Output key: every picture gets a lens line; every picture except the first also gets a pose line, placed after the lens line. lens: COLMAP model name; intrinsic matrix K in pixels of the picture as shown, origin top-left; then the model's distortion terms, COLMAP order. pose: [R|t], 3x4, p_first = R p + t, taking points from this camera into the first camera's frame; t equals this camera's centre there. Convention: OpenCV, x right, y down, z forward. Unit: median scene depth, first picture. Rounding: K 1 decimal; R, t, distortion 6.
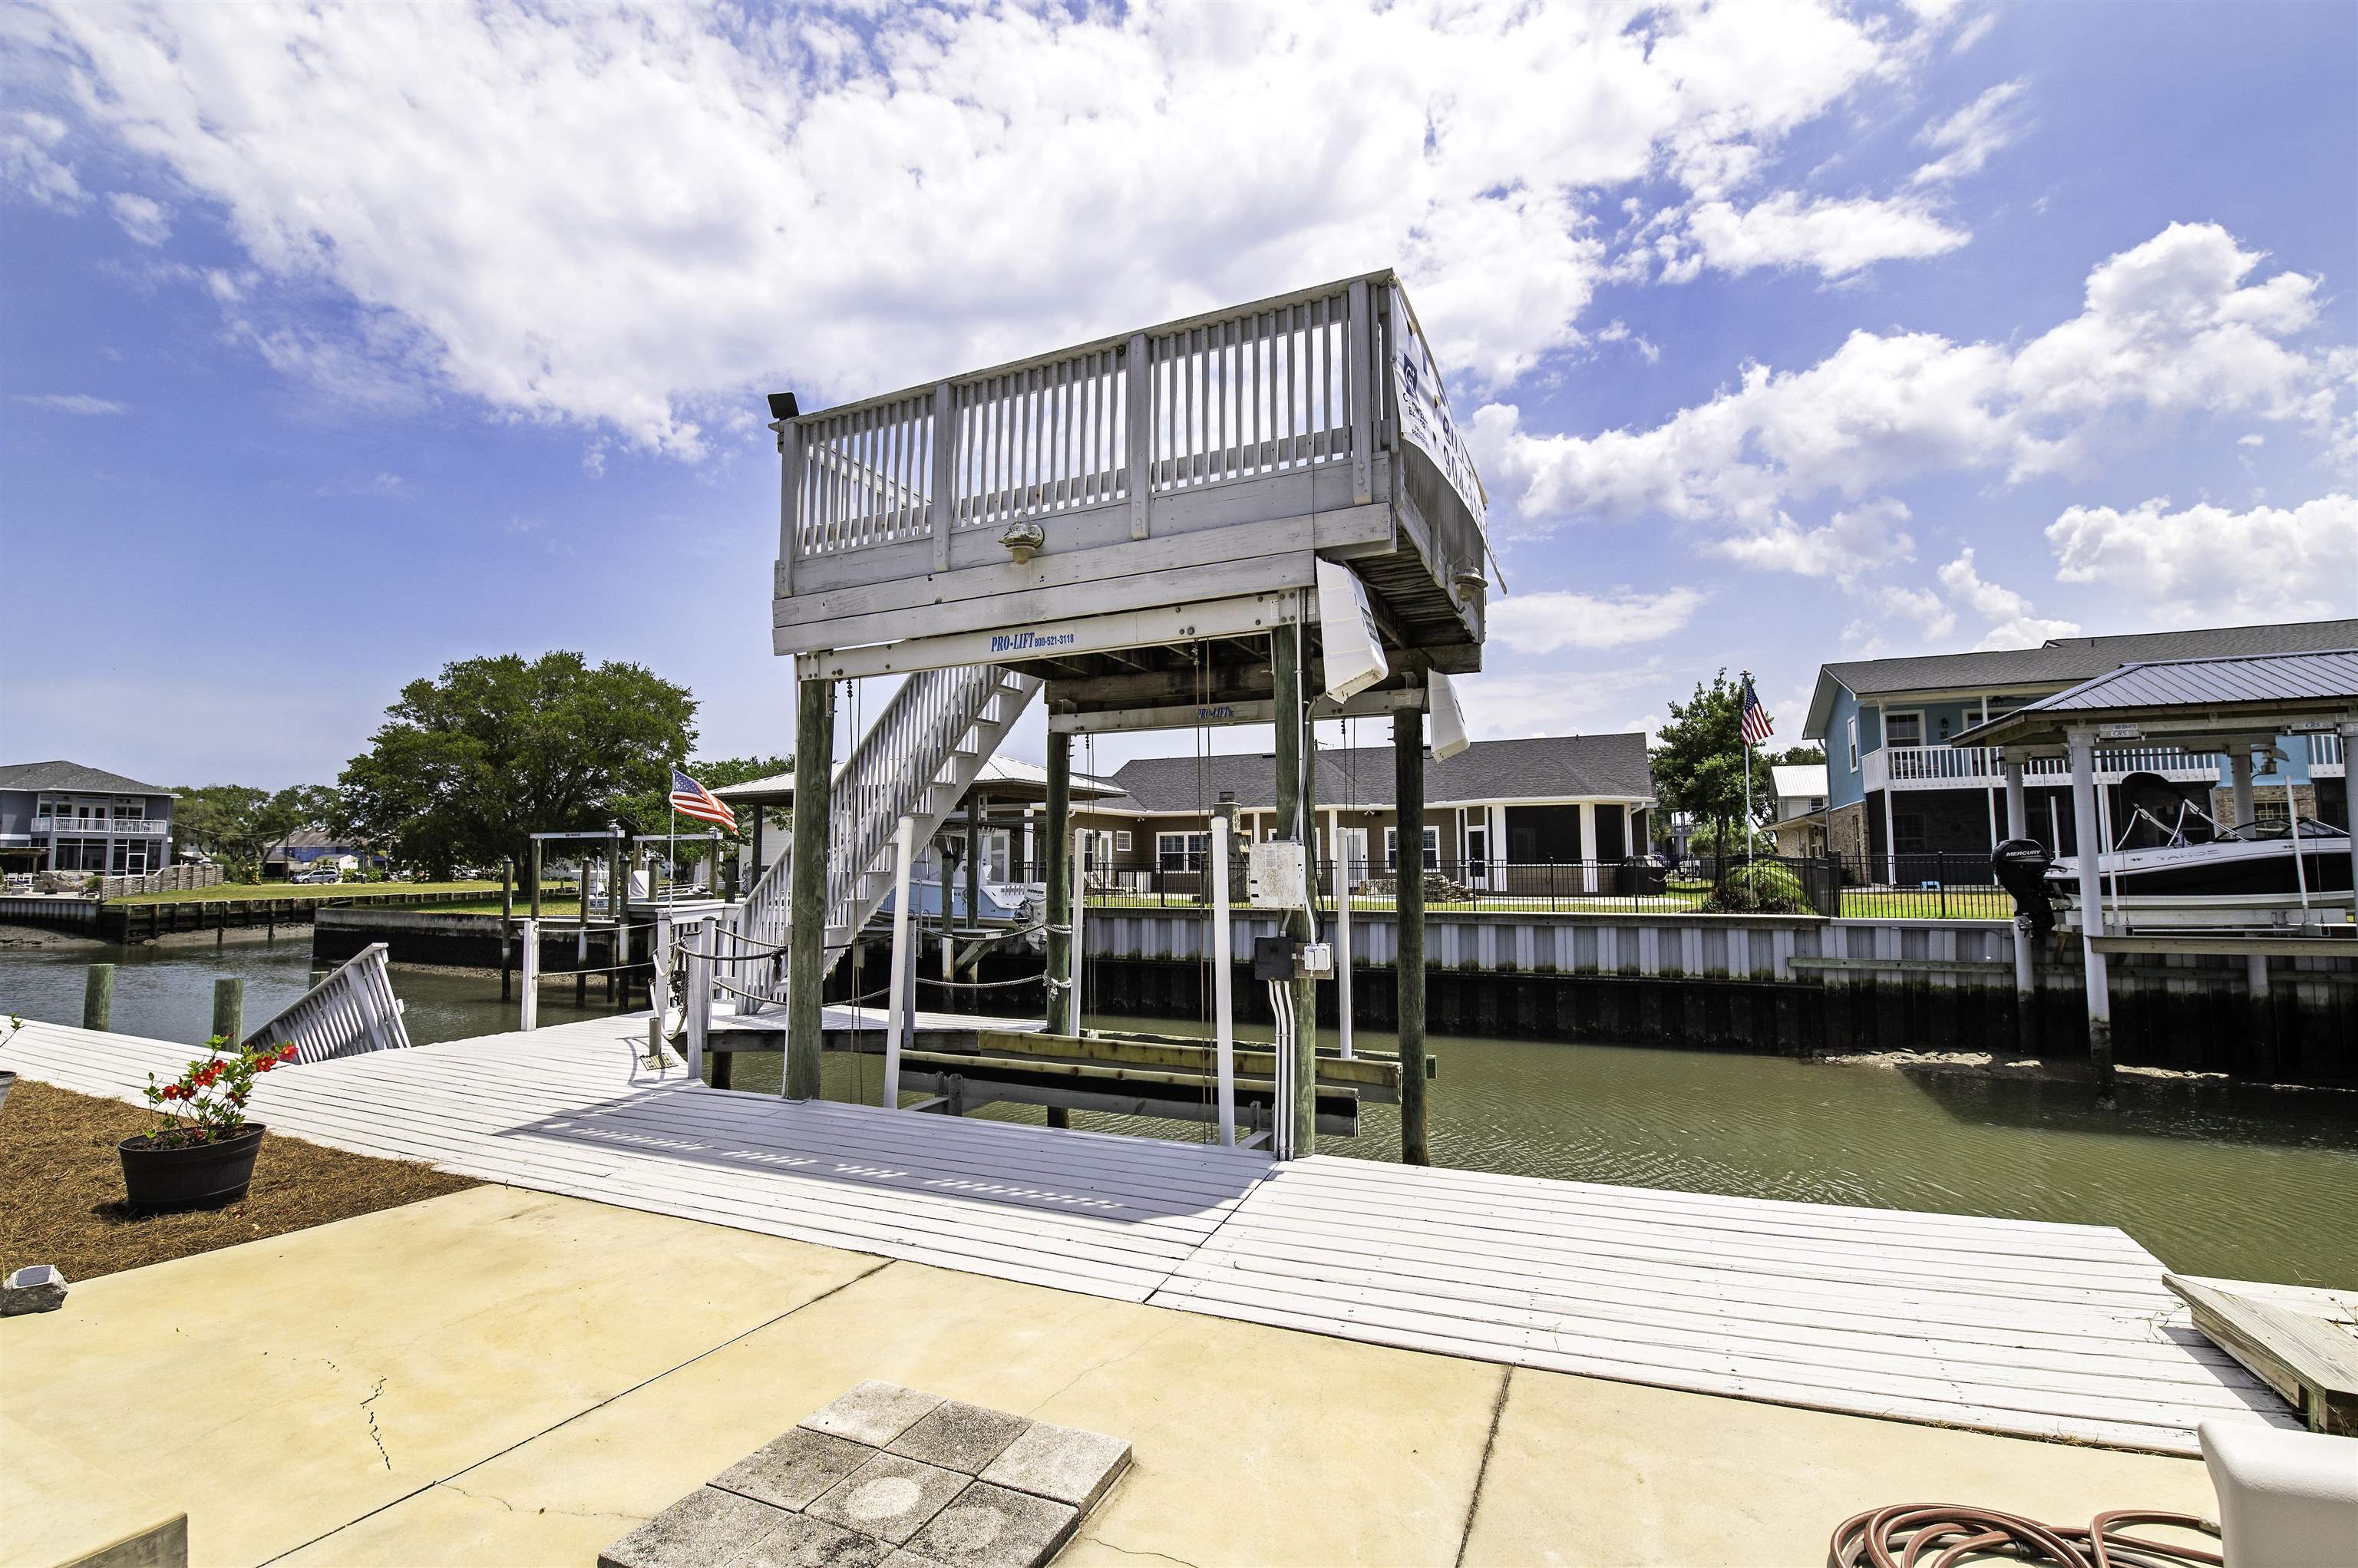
lens RADIAL K [[1021.4, 0, 1179.0], [0, 1021.4, 784.0], [0, 0, 1]] dist [-0.002660, -0.010087]
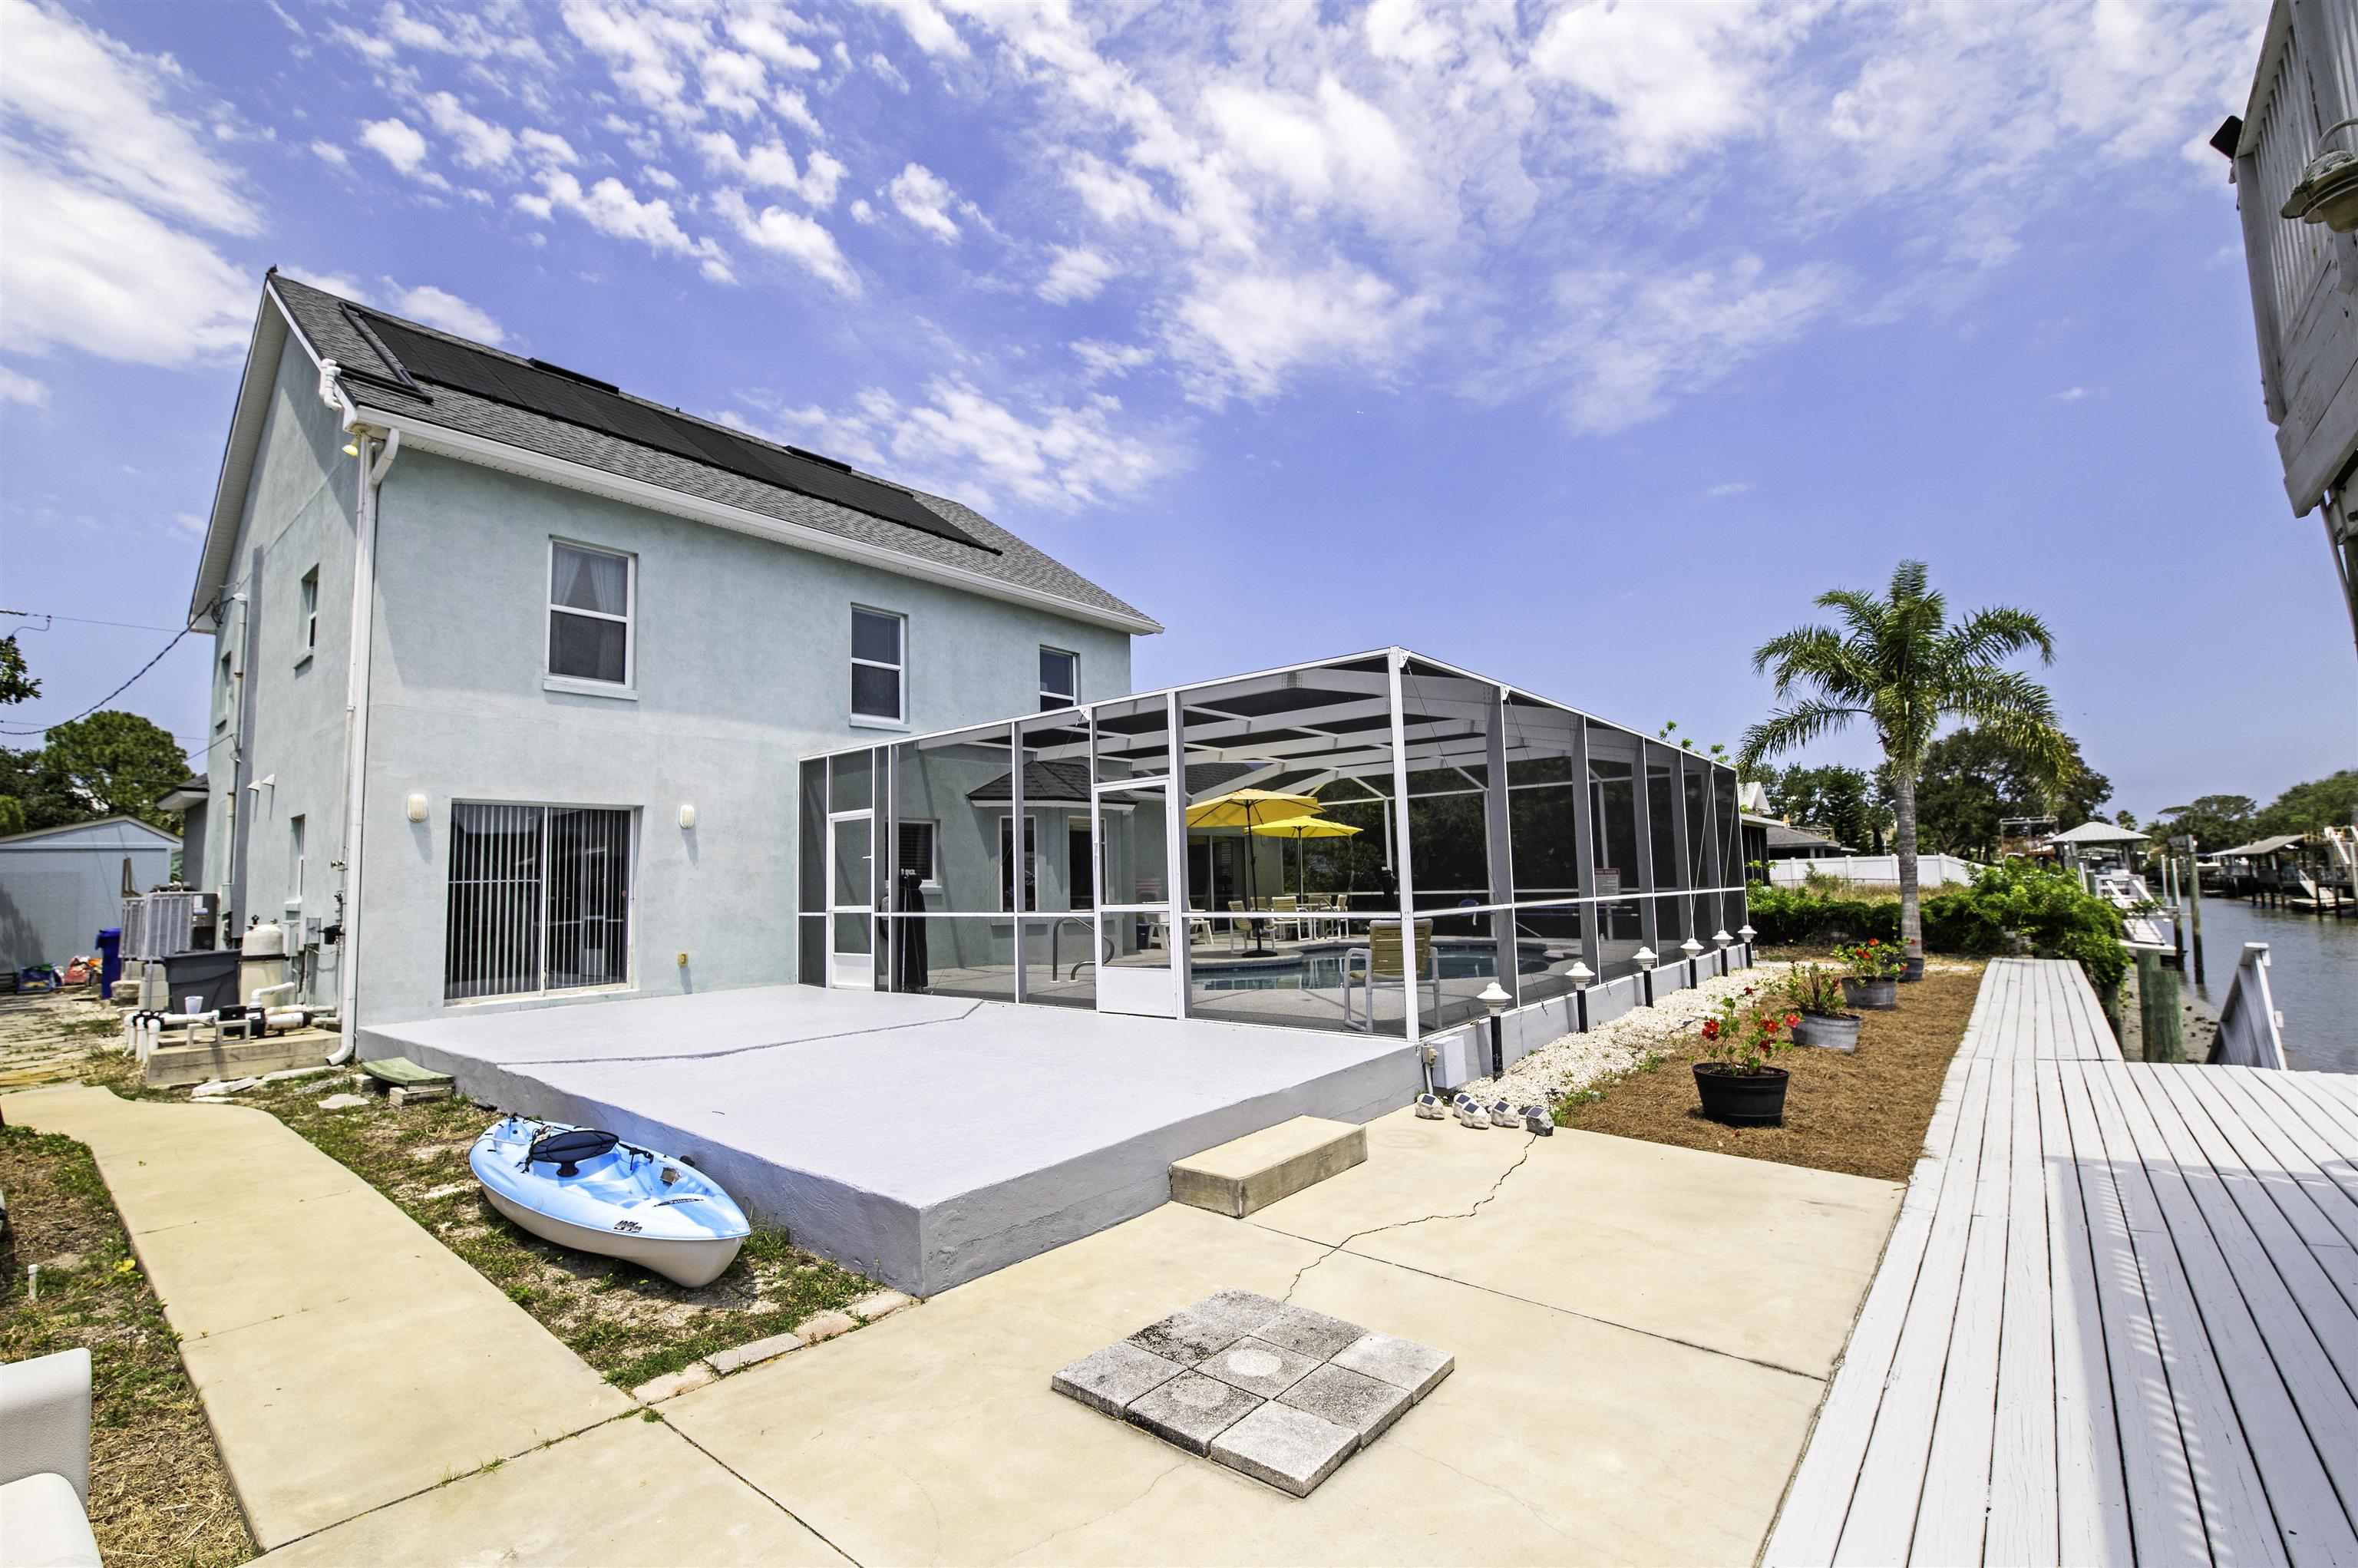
lens RADIAL K [[1021.4, 0, 1179.0], [0, 1021.4, 784.0], [0, 0, 1]] dist [-0.002660, -0.010087]
pose [[-0.278876, -0.082032, -0.956817, 0.639753], [0.100507, 0.988380, -0.114032, 0.066151], [0.955053, -0.127967, -0.267390, 0.825651]]
